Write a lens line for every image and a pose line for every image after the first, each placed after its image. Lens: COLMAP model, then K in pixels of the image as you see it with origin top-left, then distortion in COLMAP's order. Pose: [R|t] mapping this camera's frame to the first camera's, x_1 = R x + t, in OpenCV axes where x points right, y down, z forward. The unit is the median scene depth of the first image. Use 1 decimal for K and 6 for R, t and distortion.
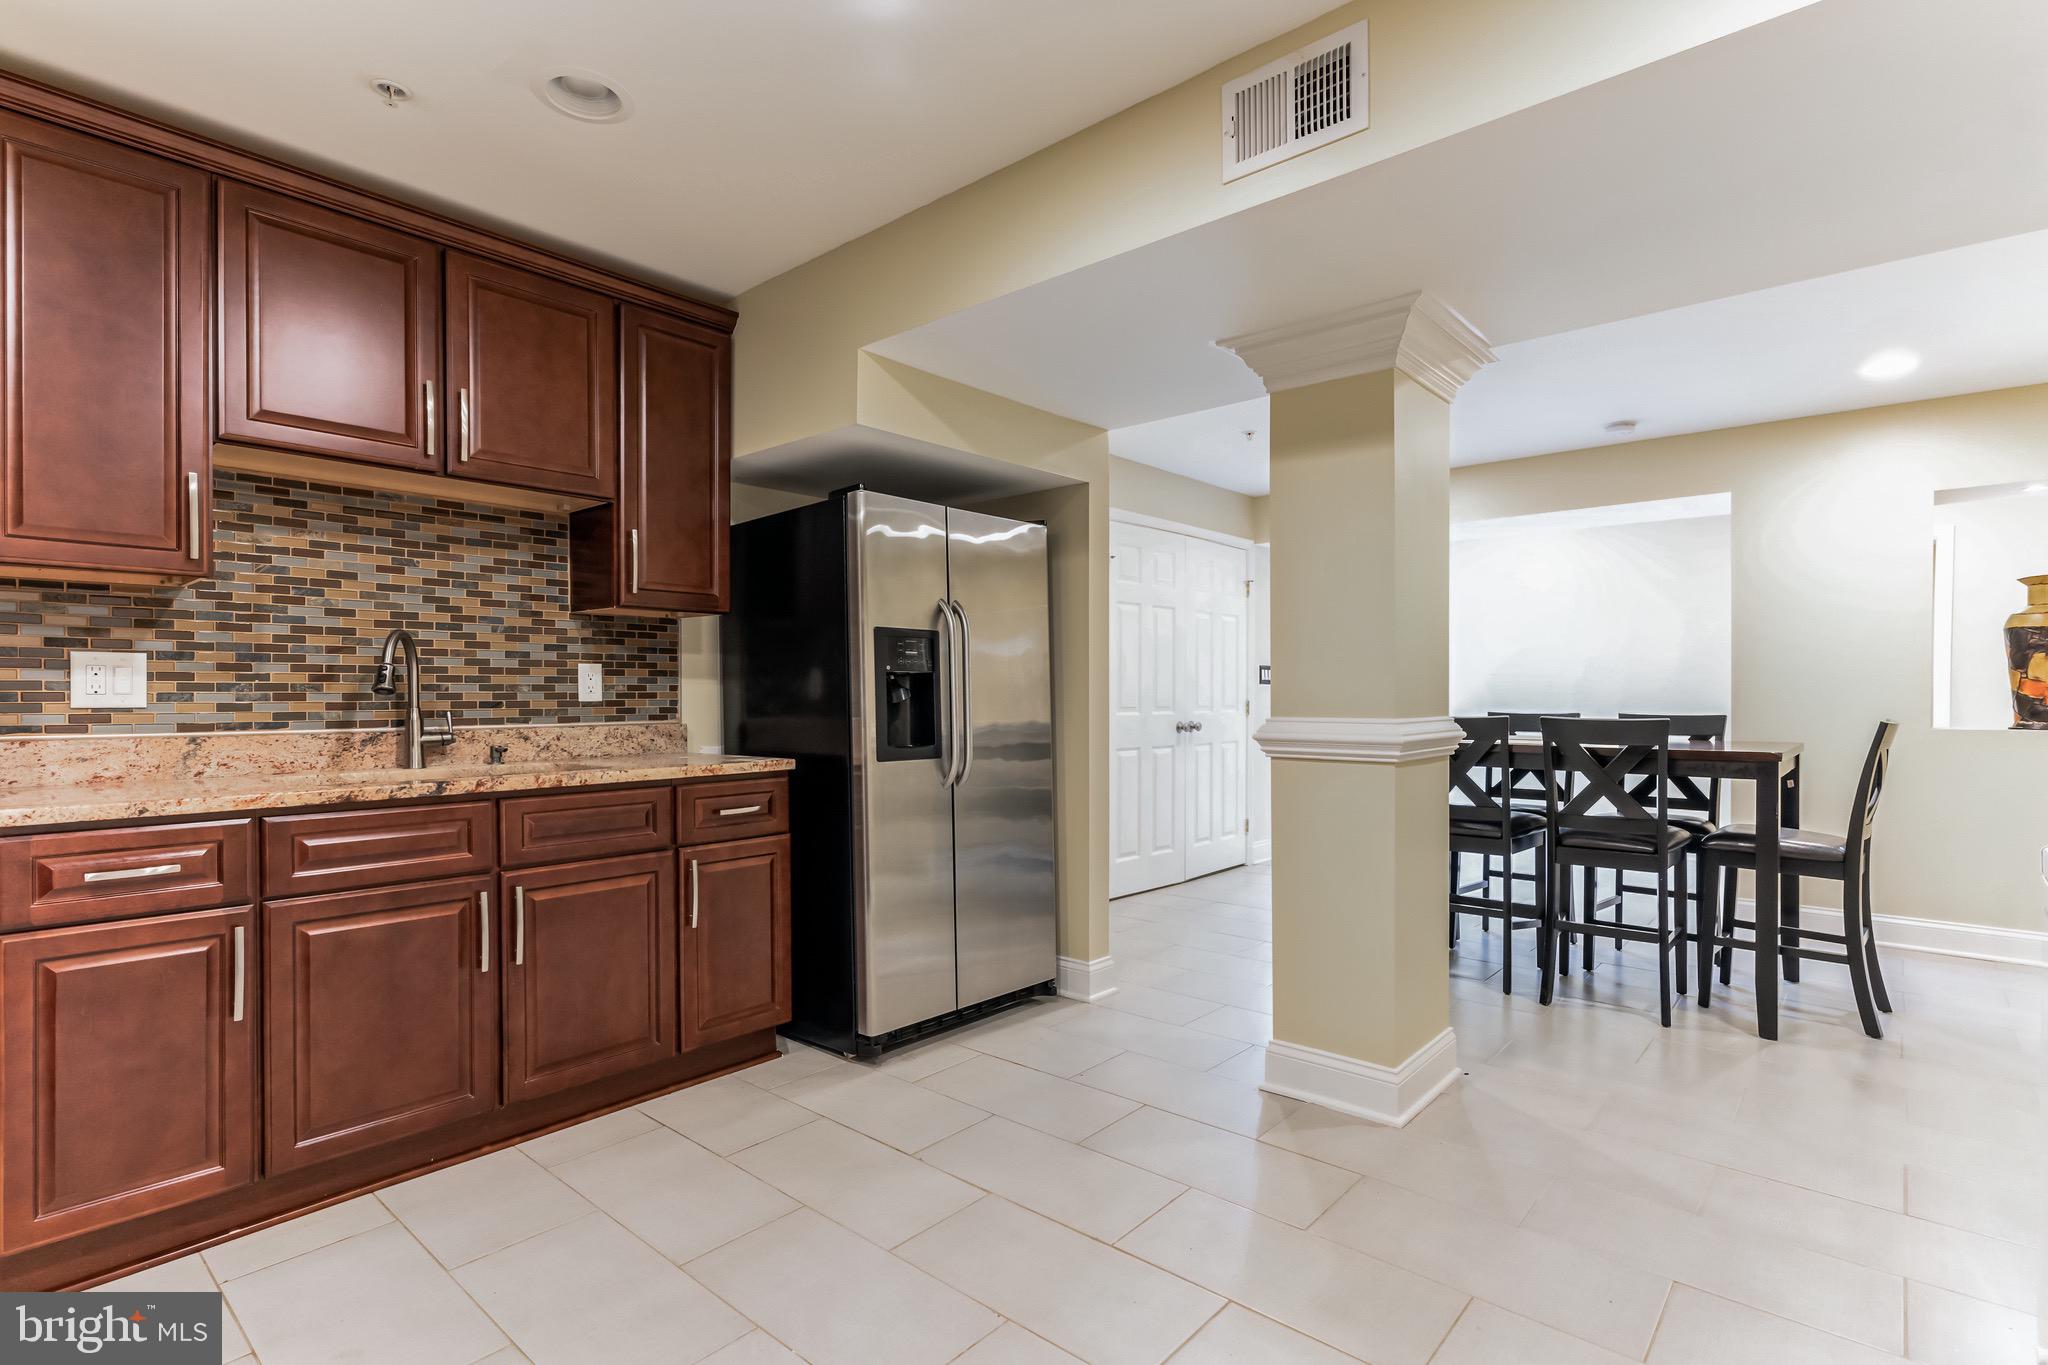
lens RADIAL K [[996.8, 0, 1026.0], [0, 996.8, 699.0], [0, 0, 1]] dist [0.004014, 0.000449]
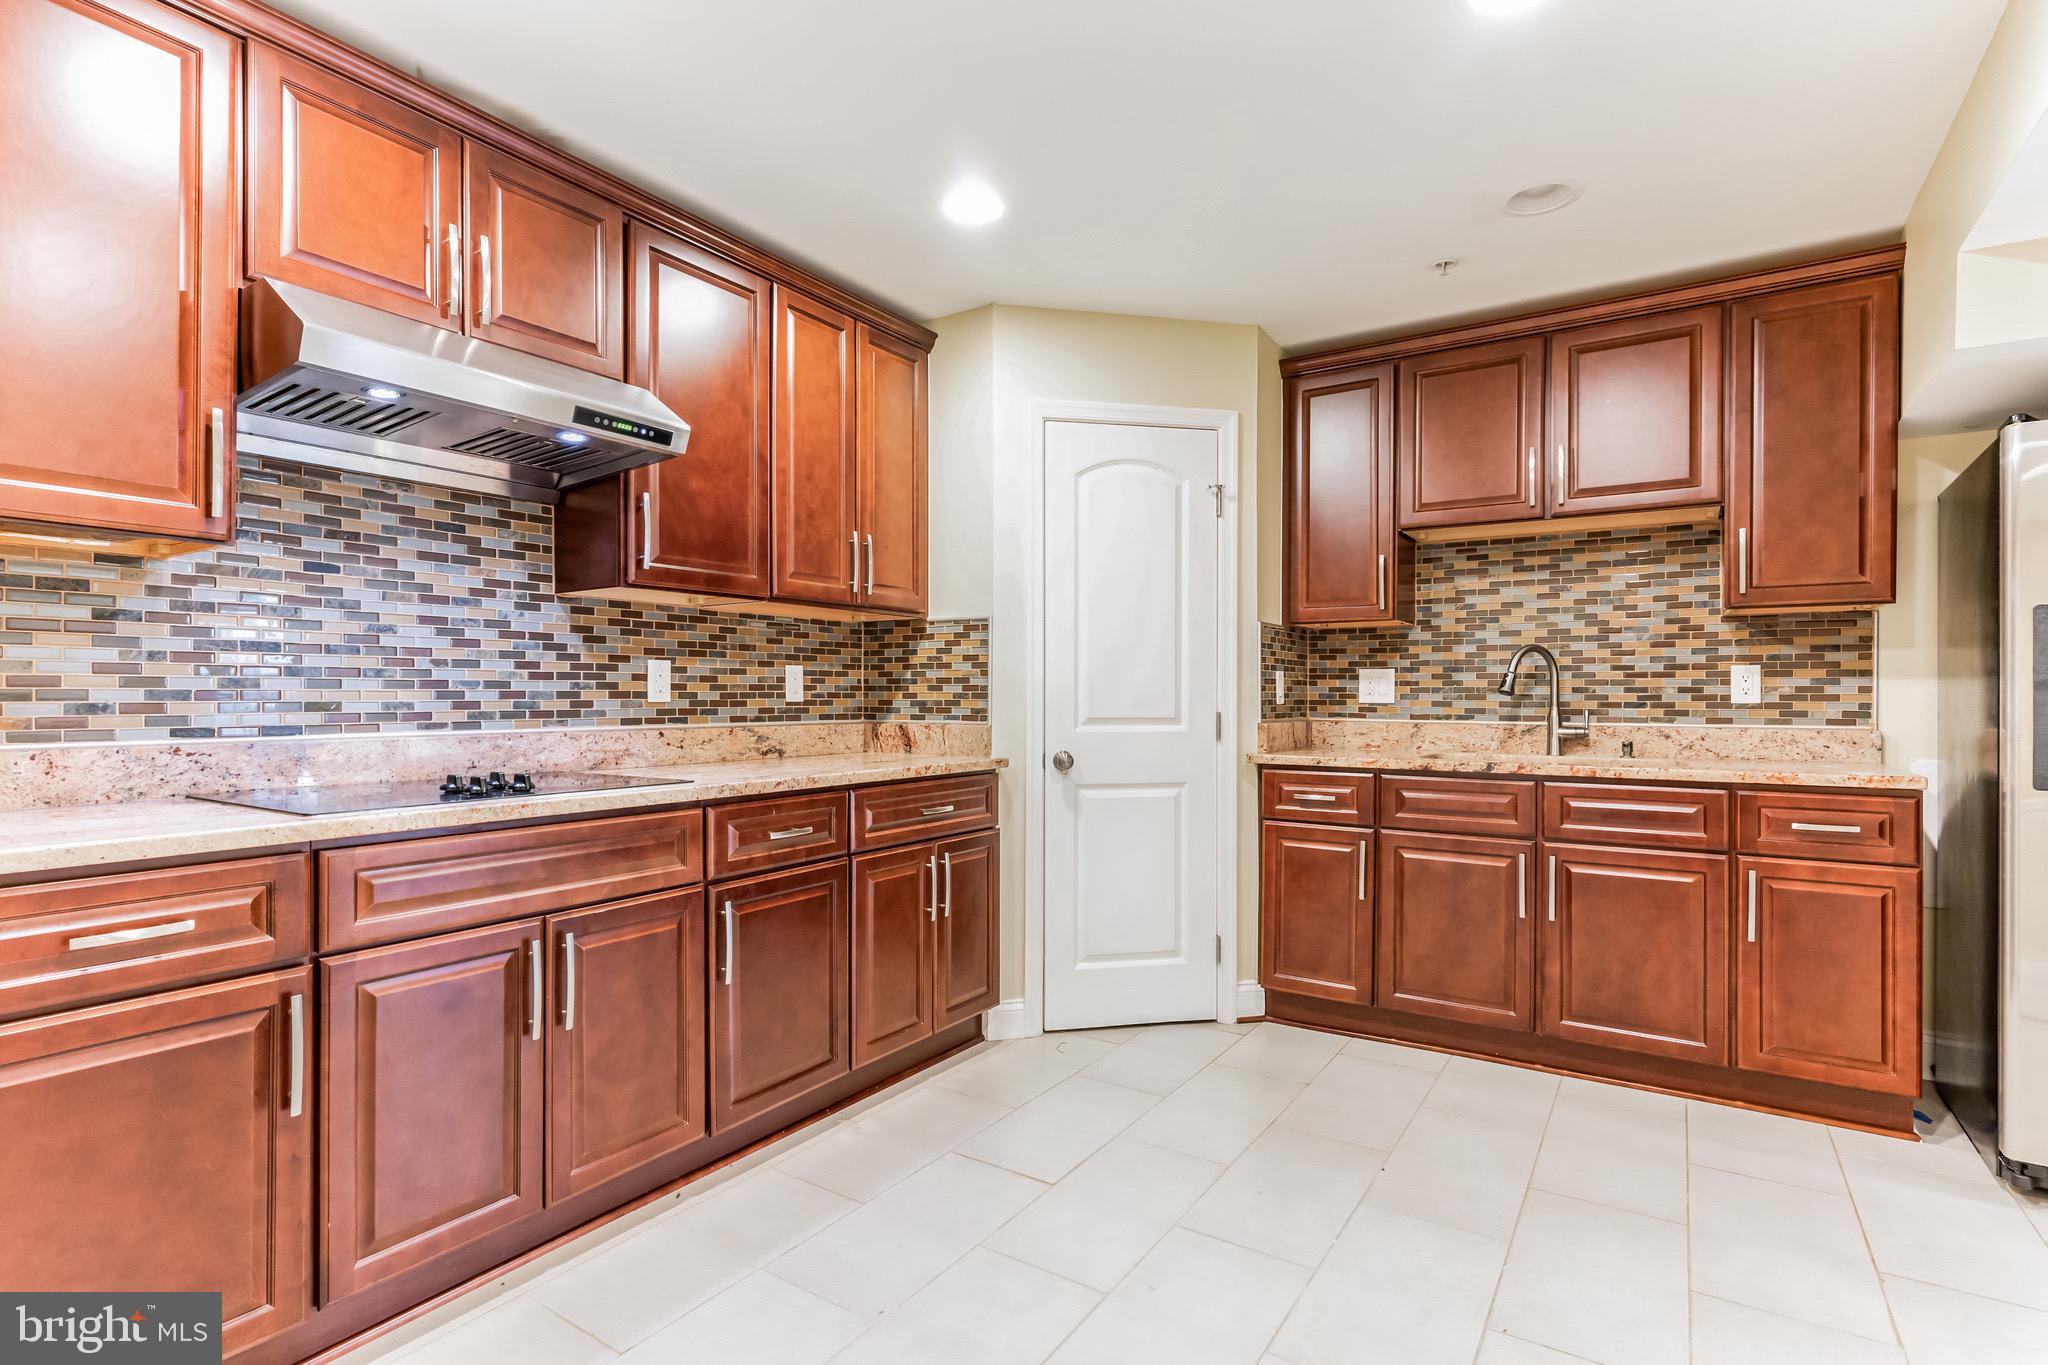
lens RADIAL K [[996.8, 0, 1027.3], [0, 996.8, 686.6], [0, 0, 1]] dist [0.004014, 0.000449]
pose [[0.133155, -0.006151, -0.991076, 0.511413], [-0.008070, 0.999941, -0.007291, -0.001423], [0.991062, 0.008969, 0.133097, 0.182539]]
